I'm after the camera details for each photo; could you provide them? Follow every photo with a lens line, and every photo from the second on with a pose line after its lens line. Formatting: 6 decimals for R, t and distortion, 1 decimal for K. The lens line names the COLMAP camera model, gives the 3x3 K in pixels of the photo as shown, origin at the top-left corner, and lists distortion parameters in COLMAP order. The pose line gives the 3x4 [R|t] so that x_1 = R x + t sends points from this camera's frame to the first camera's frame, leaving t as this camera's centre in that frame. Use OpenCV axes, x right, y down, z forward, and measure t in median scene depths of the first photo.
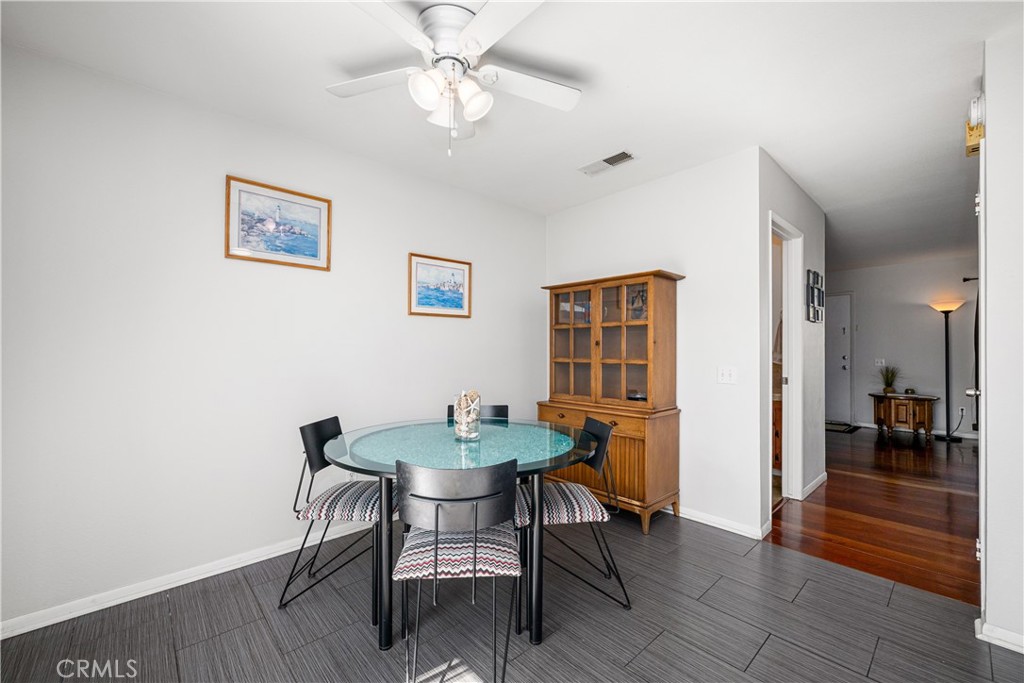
lens RADIAL K [[418.1, 0, 509.9], [0, 418.1, 343.9], [0, 0, 1]] dist [0.001405, 0.000731]
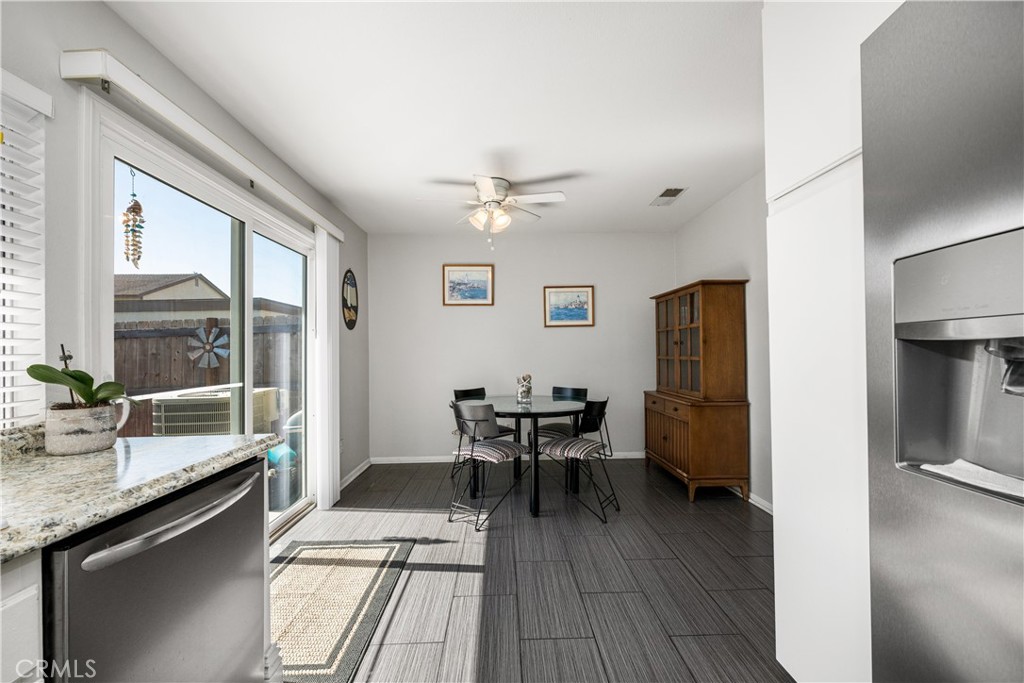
lens RADIAL K [[418.1, 0, 514.5], [0, 418.1, 345.1], [0, 0, 1]] dist [0.001405, 0.000731]
pose [[0.746344, -0.015325, -0.665384, 0.682886], [0.022644, 0.999741, 0.002374, -0.010098], [0.665175, -0.016839, 0.746497, -0.211527]]
